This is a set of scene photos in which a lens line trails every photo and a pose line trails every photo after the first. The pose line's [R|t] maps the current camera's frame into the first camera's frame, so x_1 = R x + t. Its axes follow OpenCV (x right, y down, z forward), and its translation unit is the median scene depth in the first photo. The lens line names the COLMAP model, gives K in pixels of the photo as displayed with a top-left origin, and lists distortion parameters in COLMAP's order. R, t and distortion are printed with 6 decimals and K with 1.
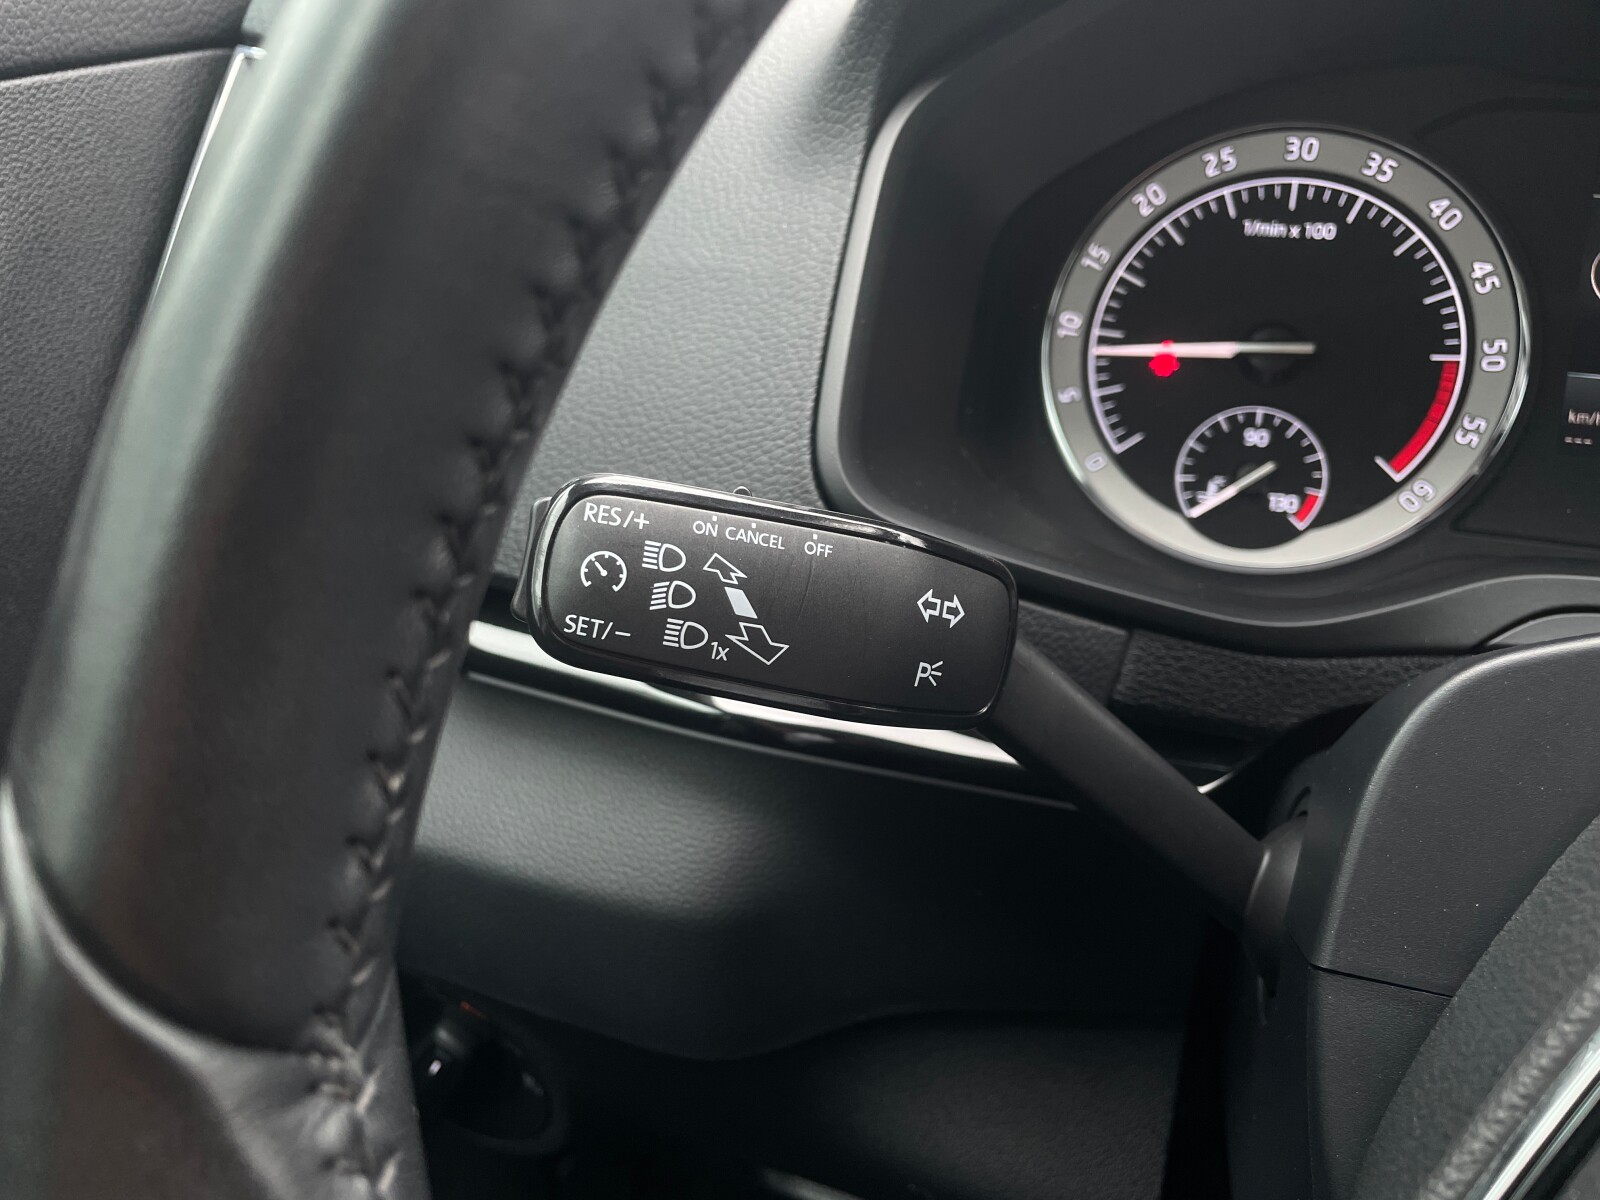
lens RADIAL K [[1209.0, 0, 828.5], [0, 1209.0, 588.1], [0, 0, 1]] dist [0.096636, -0.121600]
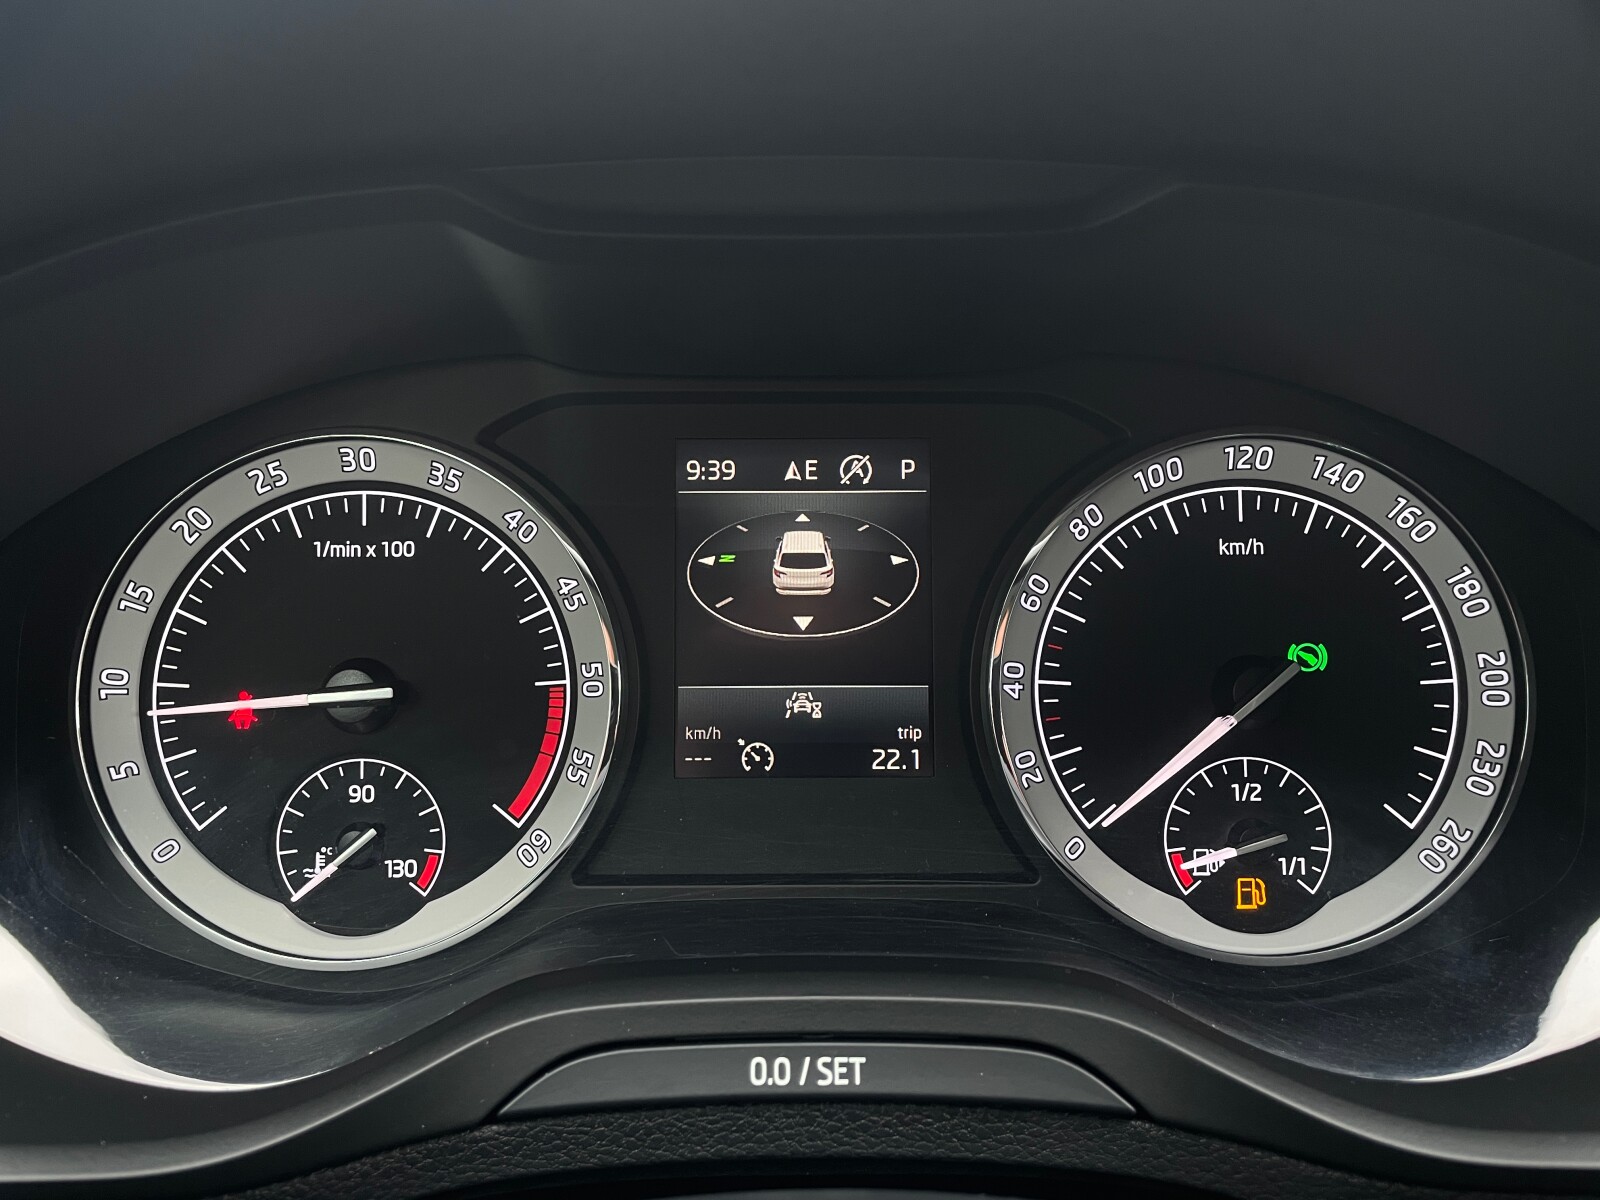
lens RADIAL K [[1209.0, 0, 798.5], [0, 1209.0, 603.4], [0, 0, 1]] dist [0.096636, -0.121600]
pose [[0.948397, -0.125877, 0.291031, 0.407944], [0.144064, 0.988683, -0.041845, -0.174739], [-0.282470, 0.081613, 0.955798, 0.103692]]
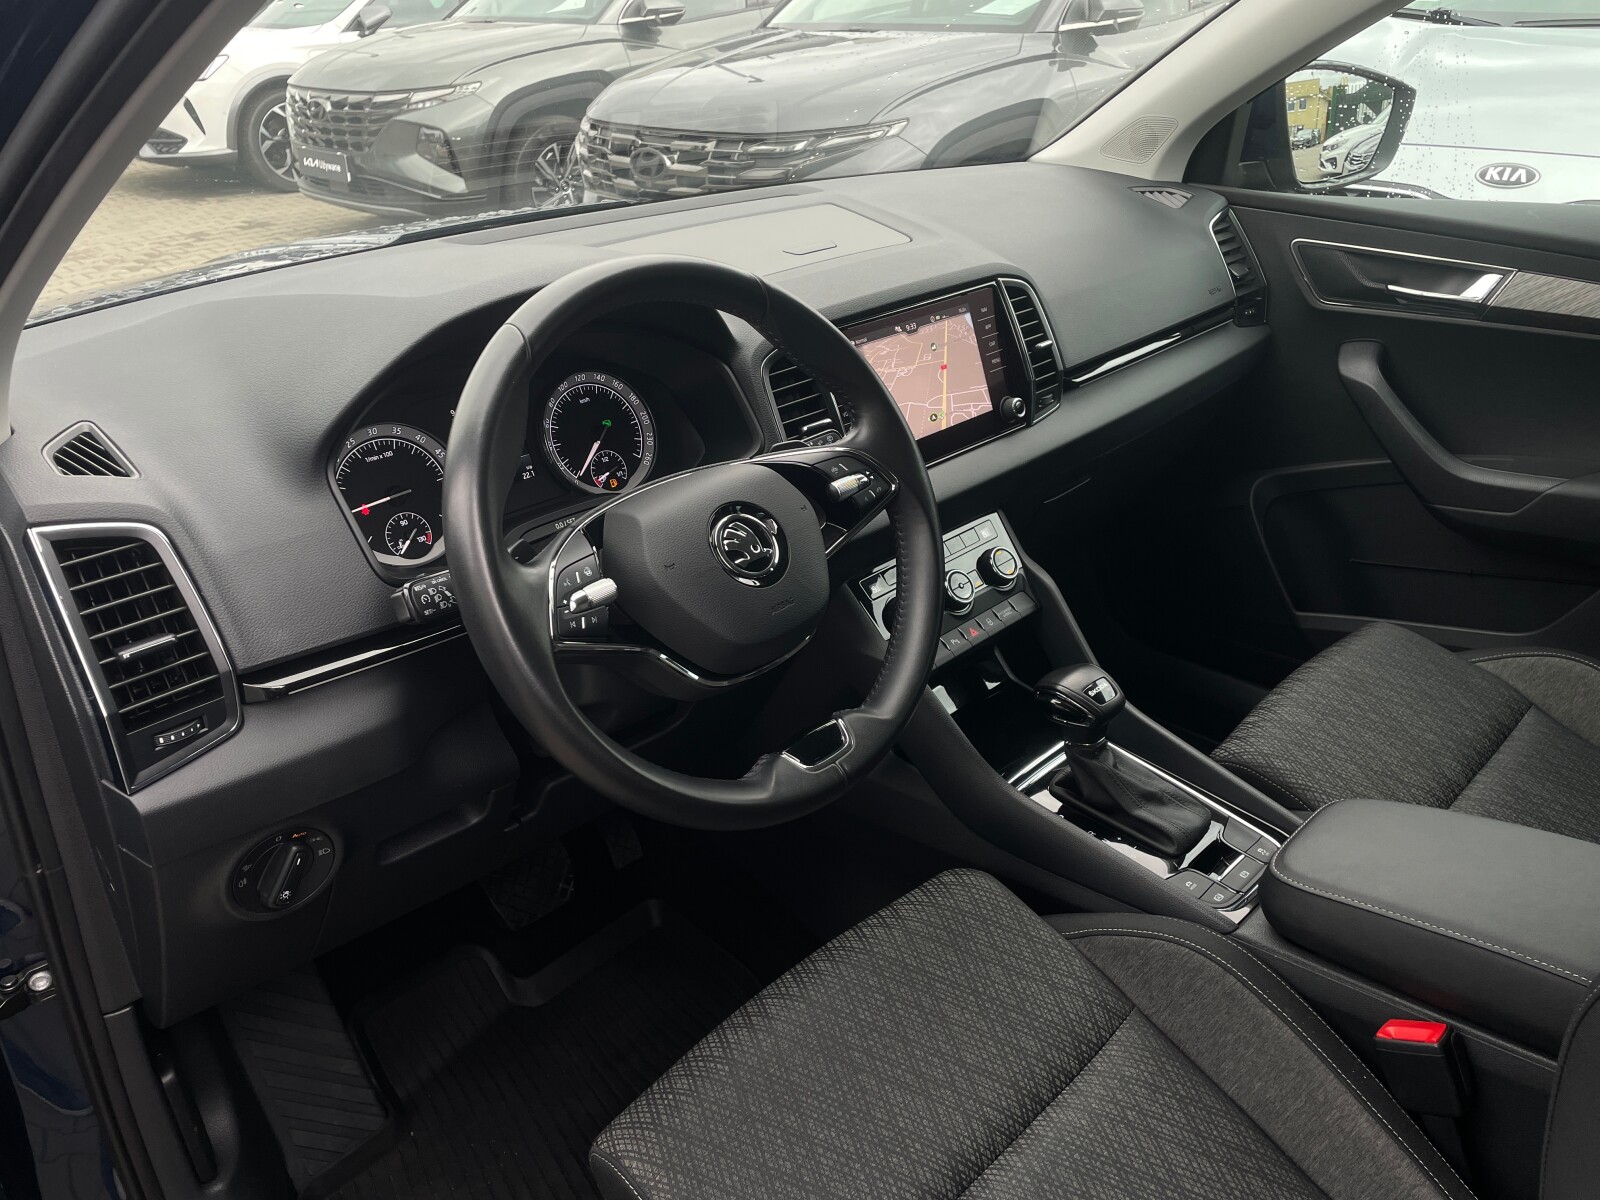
lens RADIAL K [[1209.0, 0, 797.7], [0, 1209.0, 594.2], [0, 0, 1]] dist [0.096636, -0.121600]
pose [[0.450907, -0.416292, 0.789547, -1.655965], [0.401458, 0.884640, 0.237158, -0.291047], [-0.797191, 0.210034, 0.566014, -1.430766]]
